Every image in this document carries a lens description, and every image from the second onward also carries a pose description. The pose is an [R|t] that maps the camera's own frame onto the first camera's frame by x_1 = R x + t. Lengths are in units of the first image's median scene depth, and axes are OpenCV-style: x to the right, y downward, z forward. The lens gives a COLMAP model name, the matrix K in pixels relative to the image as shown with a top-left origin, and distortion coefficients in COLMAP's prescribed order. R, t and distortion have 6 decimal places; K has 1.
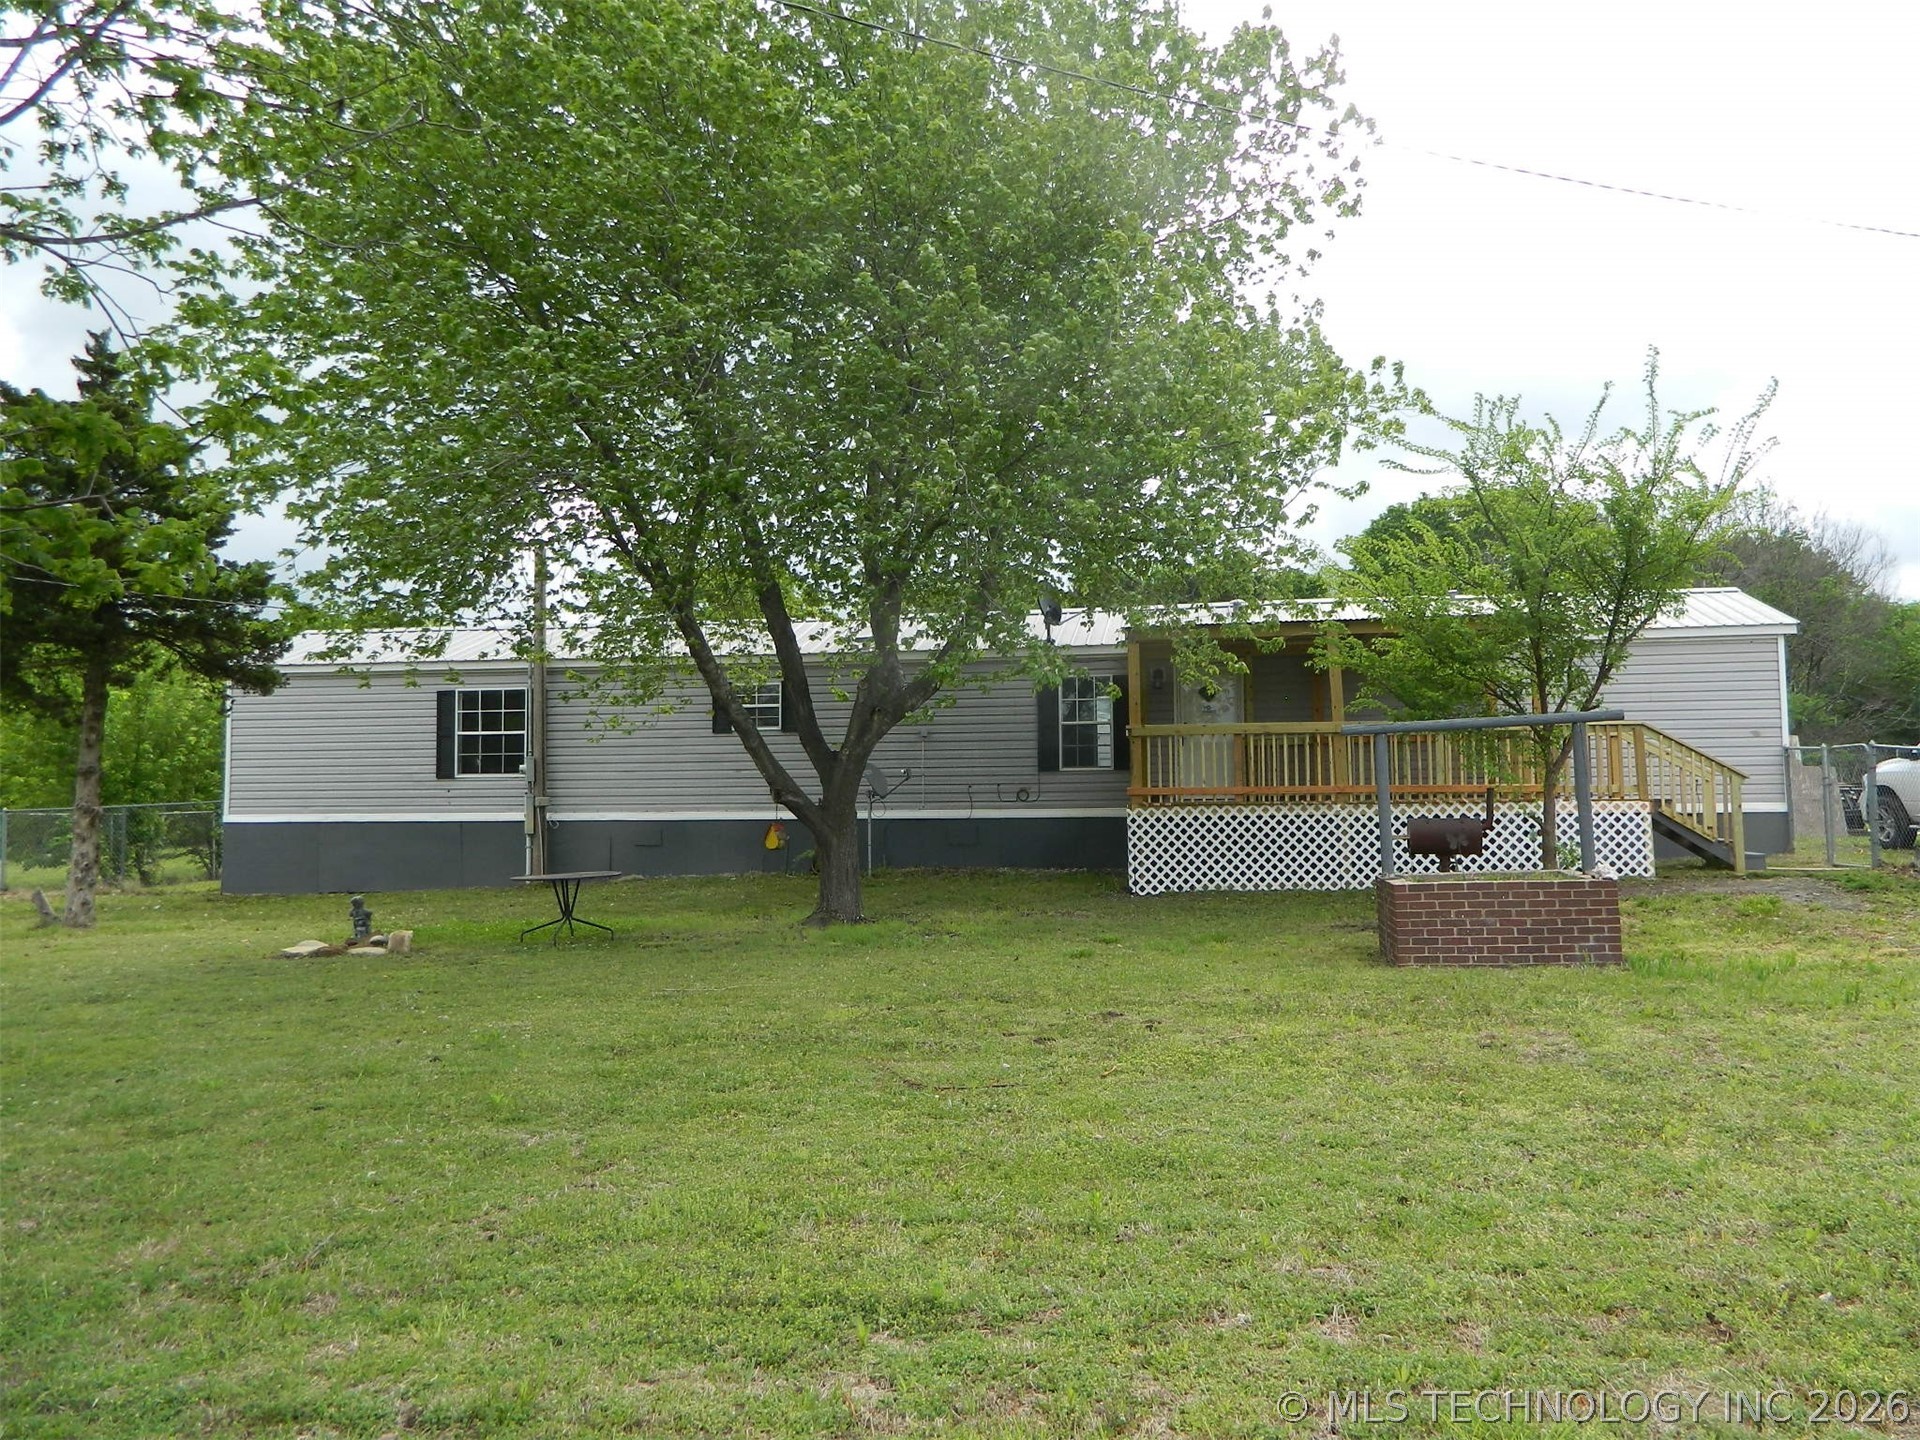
lens RADIAL K [[1429.8, 0, 960.0], [0, 1429.8, 720.0], [0, 0, 1]] dist [0.032456, 0.003075]
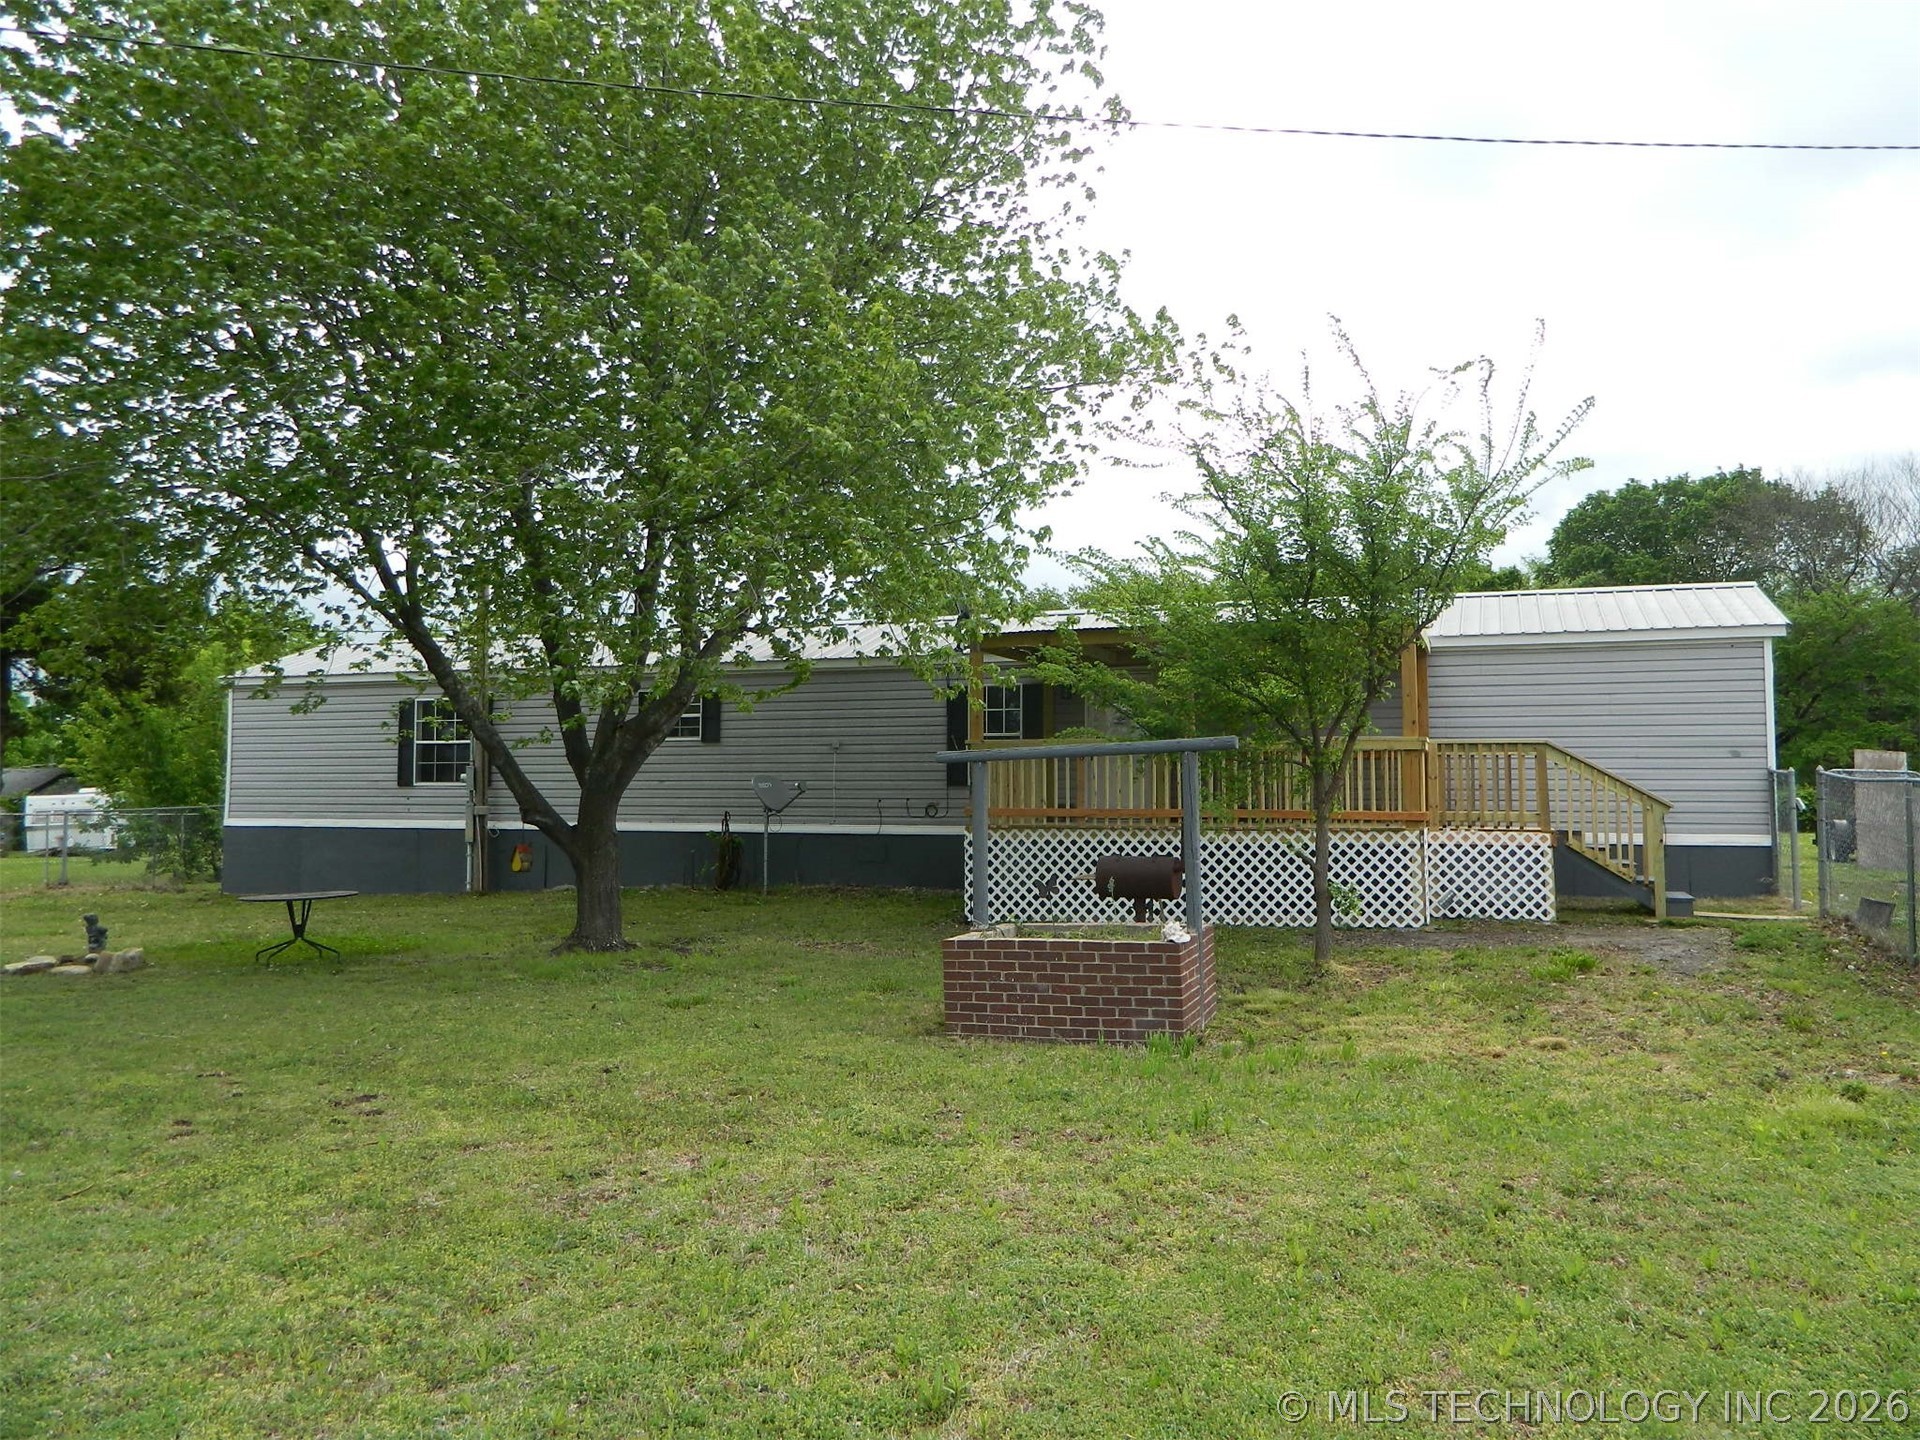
lens RADIAL K [[1396.2, 0, 1017.9], [0, 1396.2, 684.5], [0, 0, 1]] dist [0.031456, -0.000587]
pose [[0.982332, -0.002244, -0.187134, 0.321431], [-0.001909, 0.999756, -0.022005, -0.013370], [0.187137, 0.021973, 0.982088, 0.111816]]
